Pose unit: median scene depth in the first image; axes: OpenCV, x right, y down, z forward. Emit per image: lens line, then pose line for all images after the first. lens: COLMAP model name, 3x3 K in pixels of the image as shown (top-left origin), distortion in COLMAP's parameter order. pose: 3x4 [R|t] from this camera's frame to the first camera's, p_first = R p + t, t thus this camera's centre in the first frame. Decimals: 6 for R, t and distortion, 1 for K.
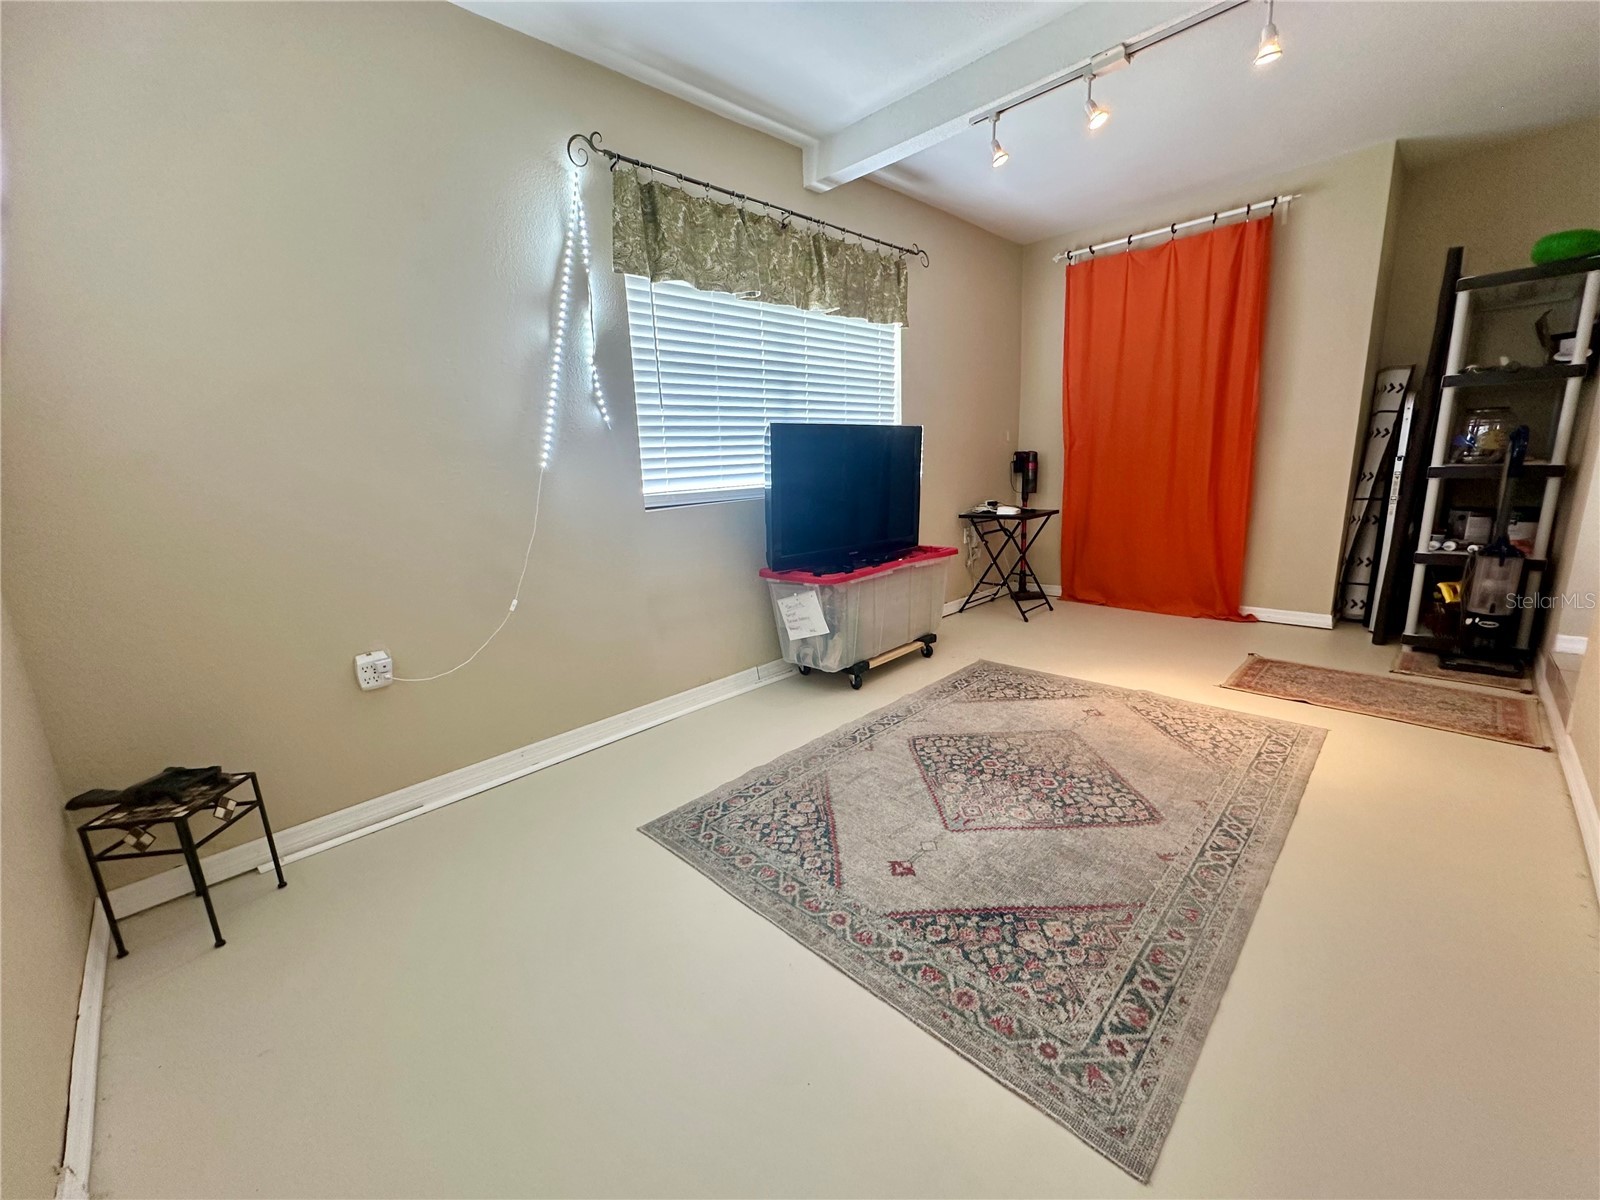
lens RADIAL K [[641.4, 0, 798.0], [0, 641.4, 599.9], [0, 0, 1]] dist [-0.003651, 0.000883]
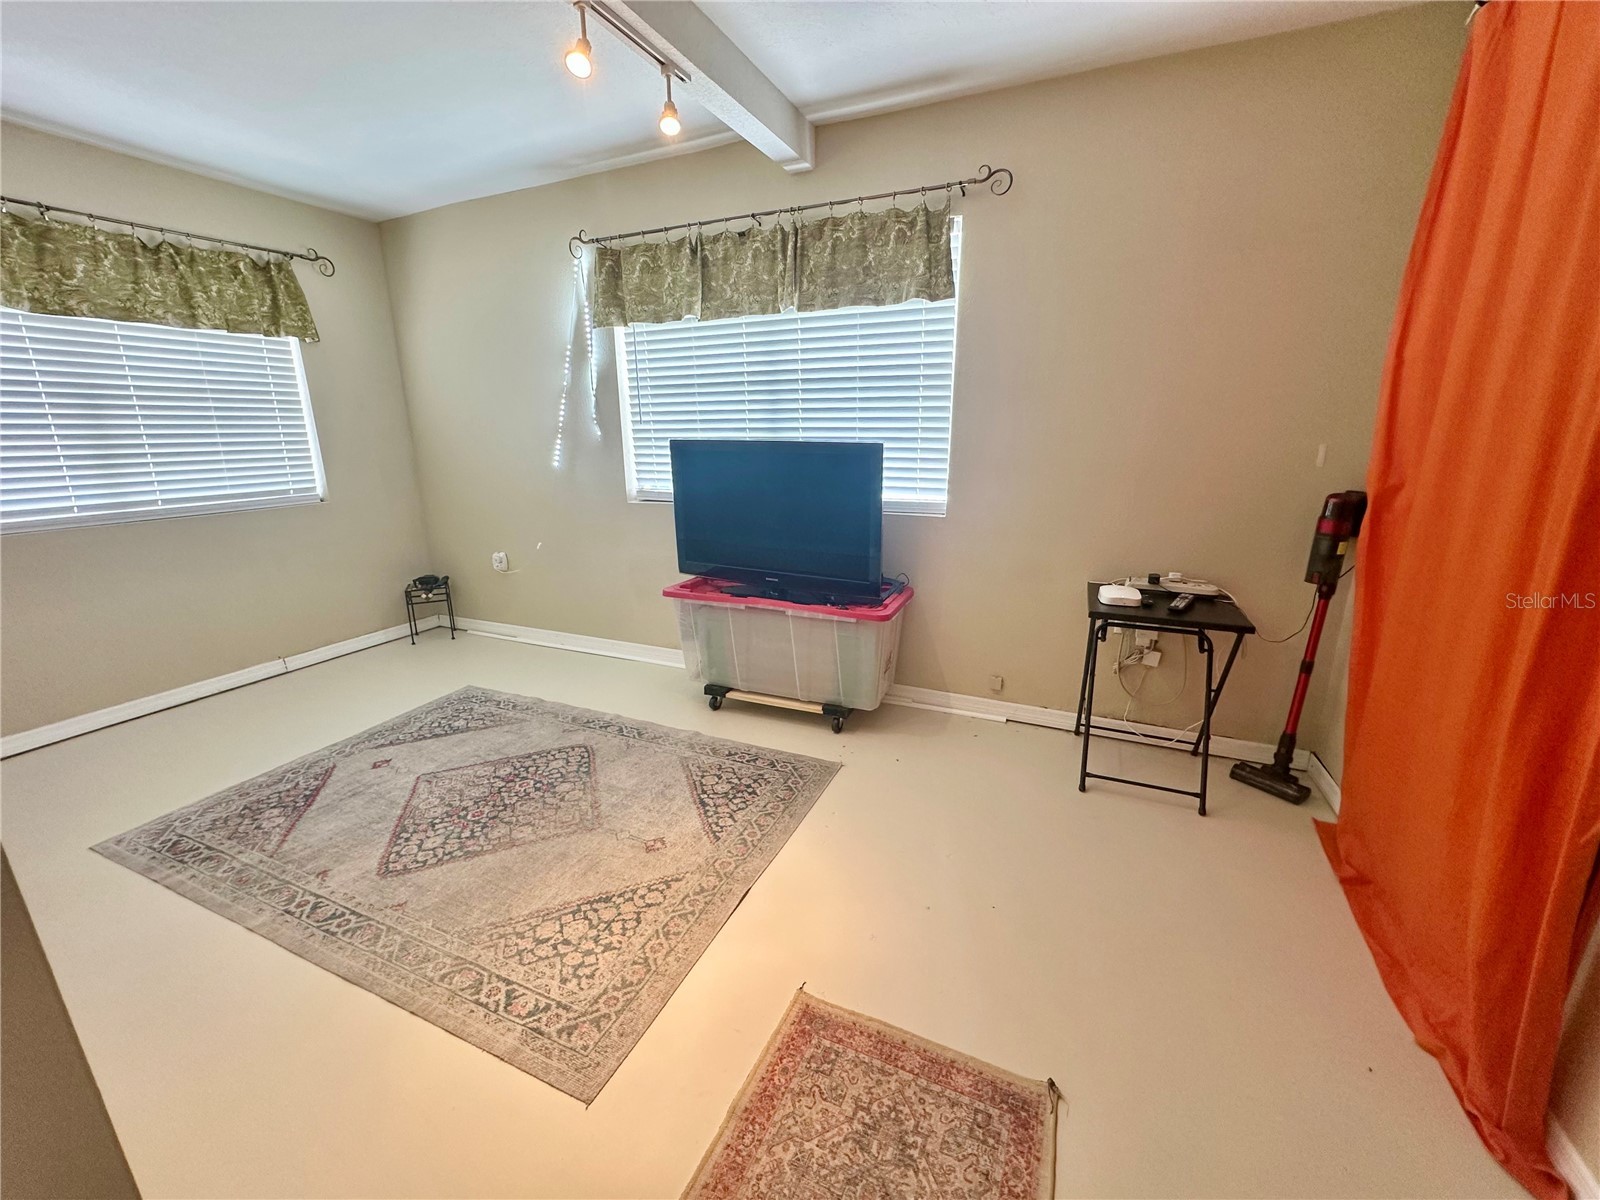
lens RADIAL K [[641.4, 0, 803.2], [0, 641.4, 600.8], [0, 0, 1]] dist [-0.003651, 0.000883]
pose [[0.352757, 0.278730, -0.893237, 1.215513], [-0.211136, 0.953695, 0.214214, -0.327180], [0.911583, 0.113029, 0.395273, 0.891067]]
